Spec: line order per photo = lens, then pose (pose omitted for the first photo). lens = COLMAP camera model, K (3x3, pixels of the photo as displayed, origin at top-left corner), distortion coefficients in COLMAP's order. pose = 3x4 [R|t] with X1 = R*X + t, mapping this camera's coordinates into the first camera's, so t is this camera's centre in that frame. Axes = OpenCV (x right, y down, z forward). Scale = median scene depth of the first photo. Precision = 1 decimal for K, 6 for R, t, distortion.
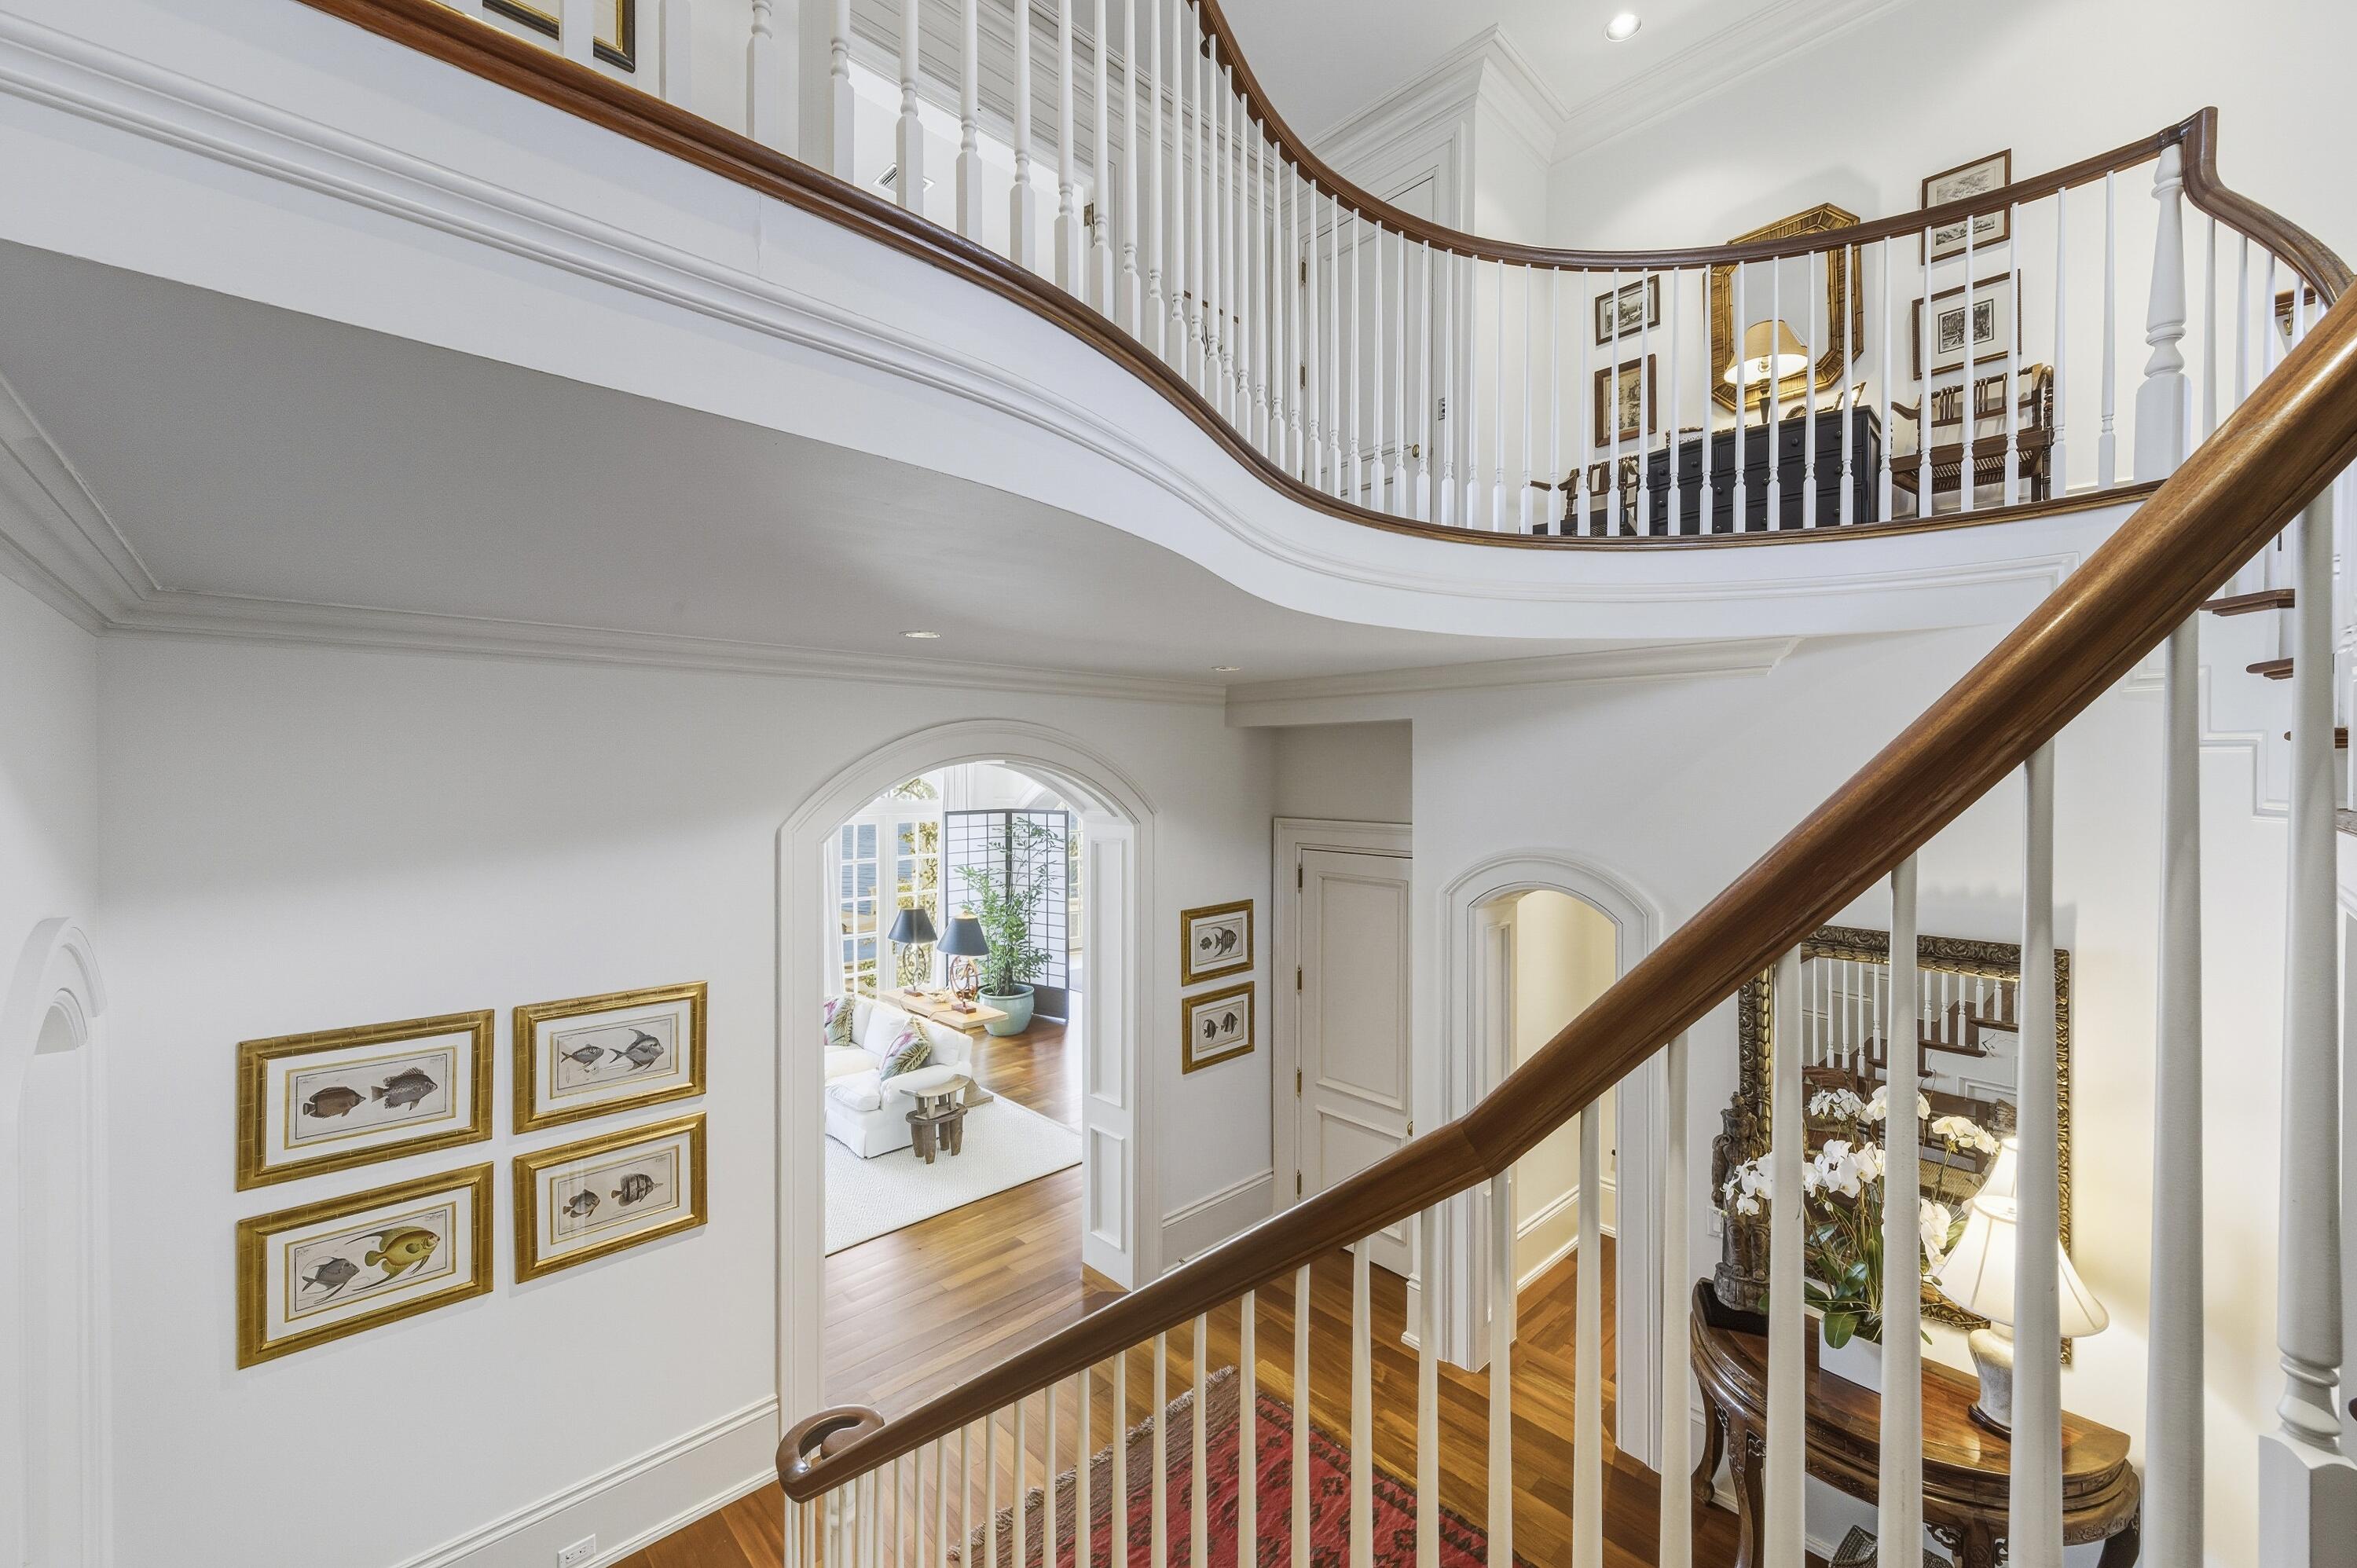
lens RADIAL K [[940.9, 0, 1180.1], [0, 940.9, 773.8], [0, 0, 1]] dist [0.002586, -0.000508]
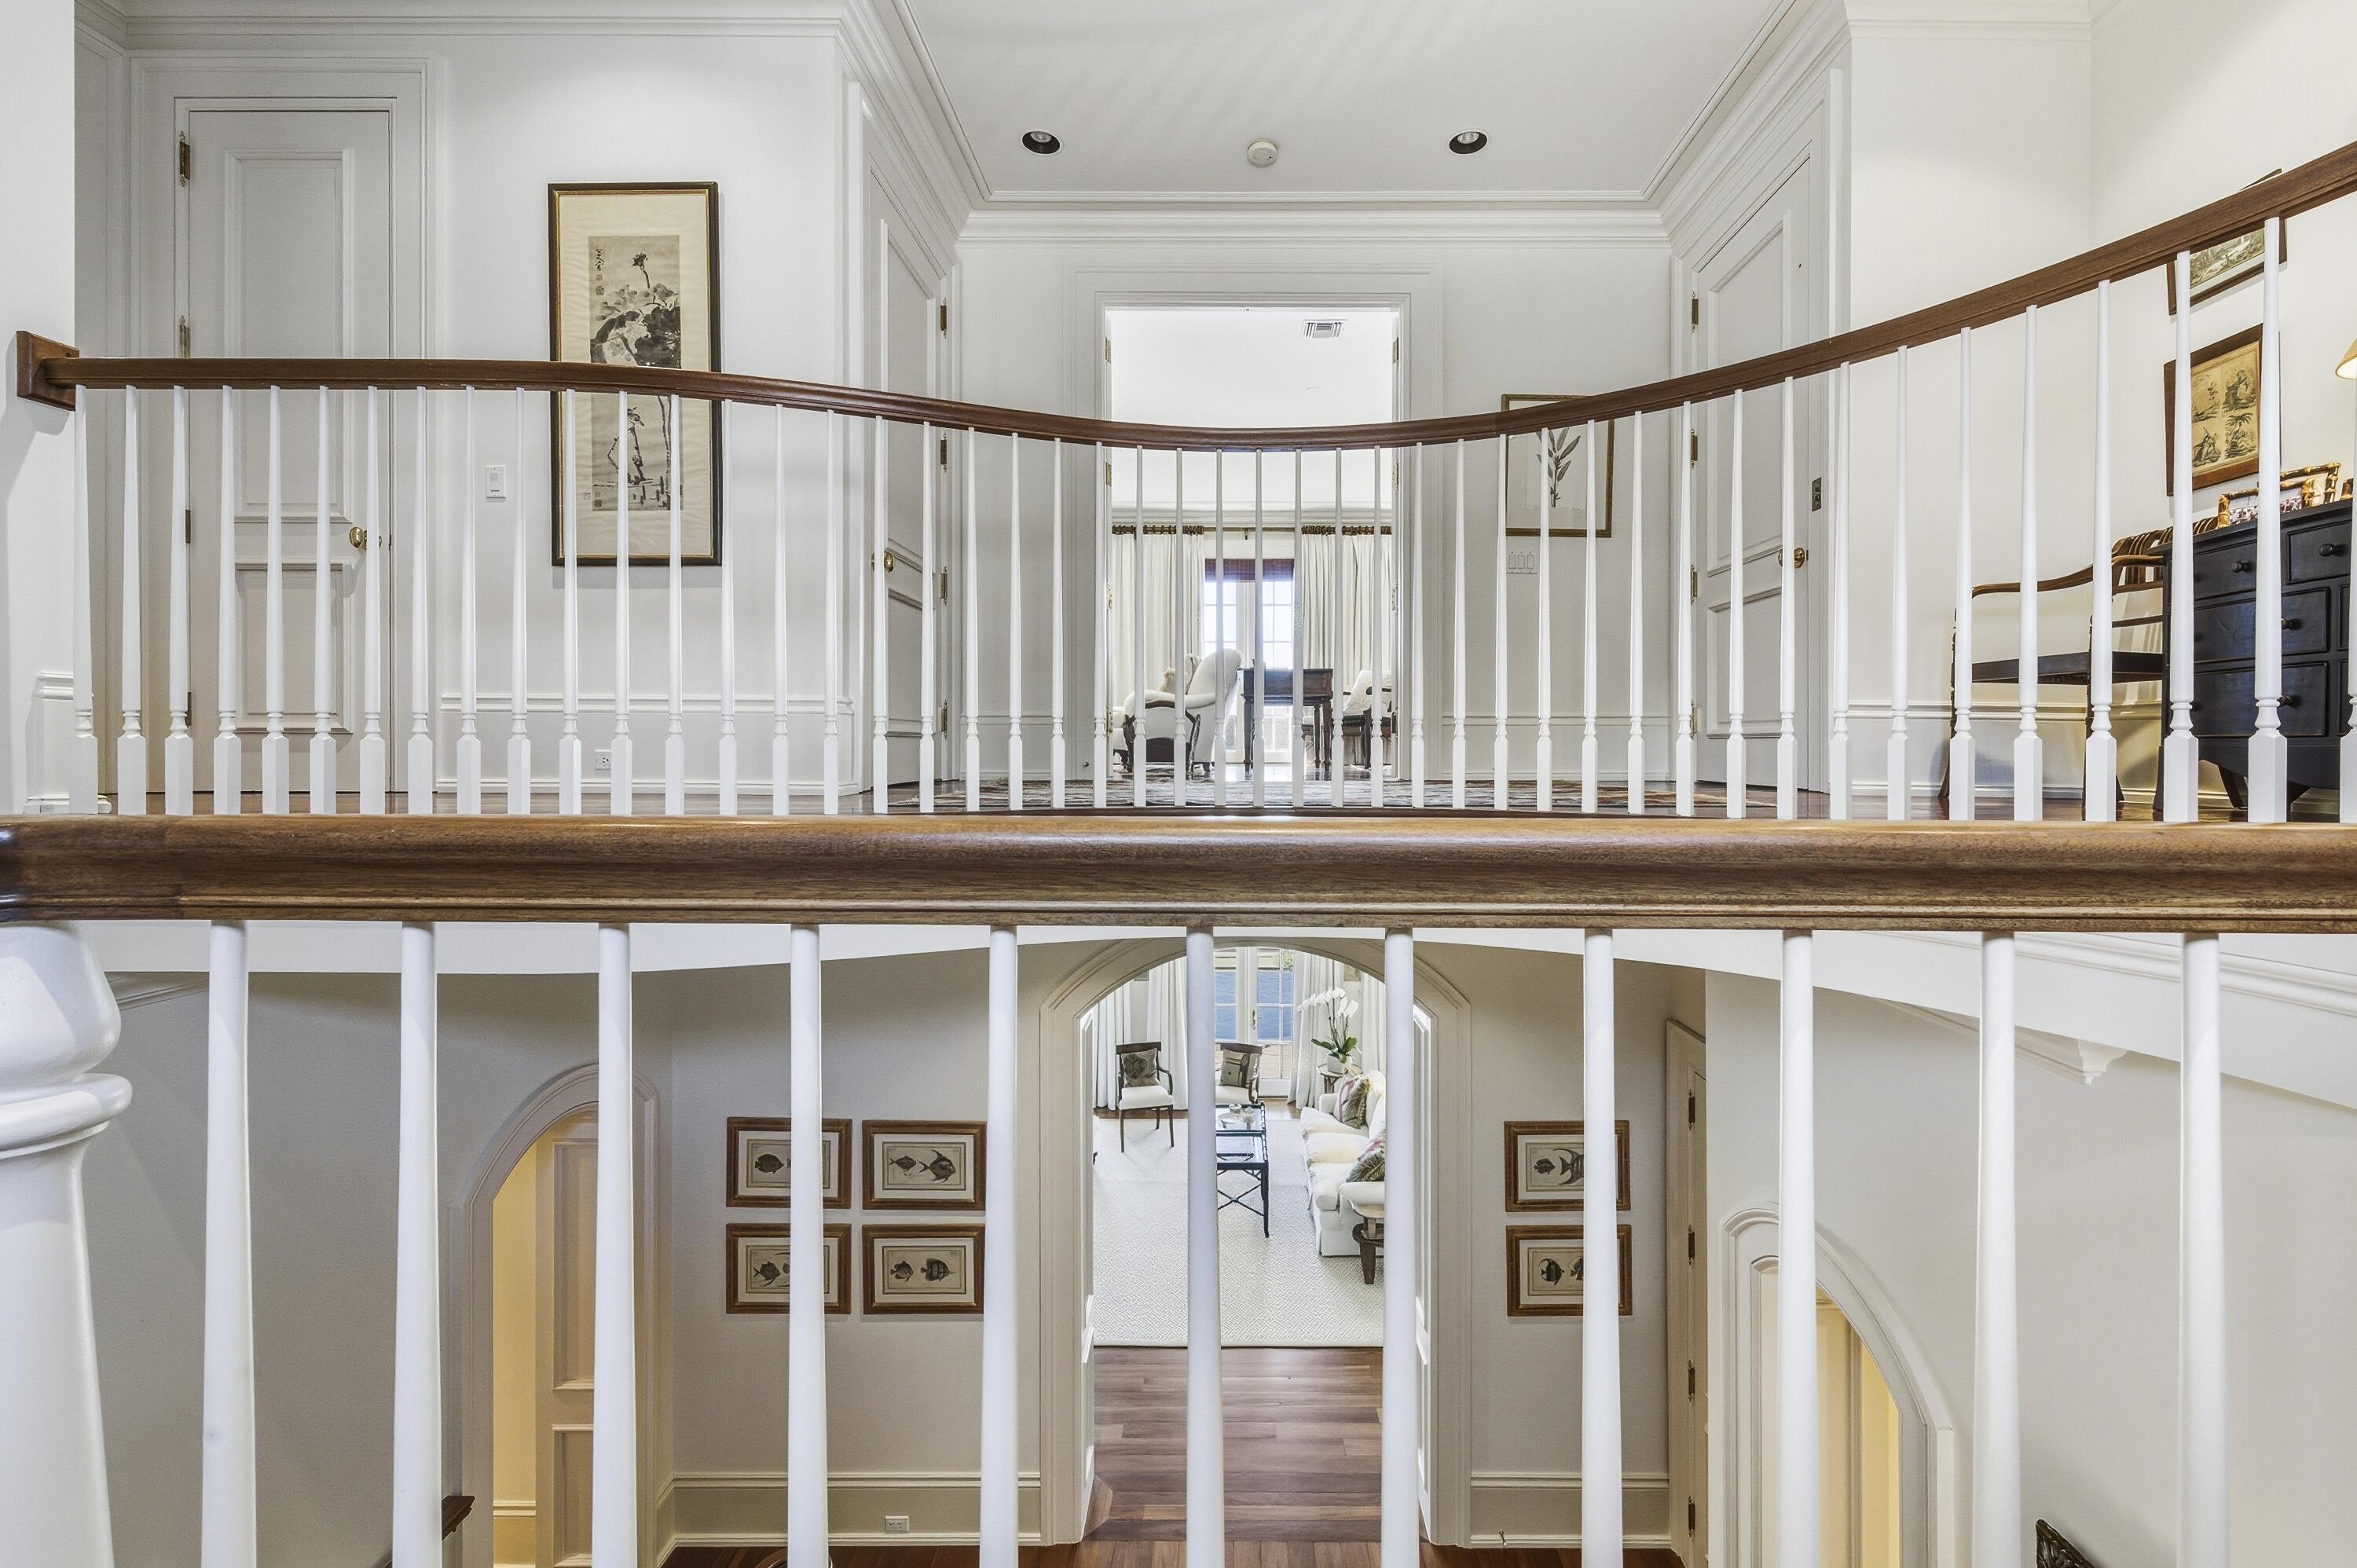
lens RADIAL K [[940.9, 0, 1180.3], [0, 940.9, 777.1], [0, 0, 1]] dist [0.002586, -0.000508]
pose [[0.720580, 0.001875, -0.693369, 0.592497], [-0.005917, 0.999977, -0.003445, -0.254332], [0.693346, 0.006585, 0.720574, 0.275399]]
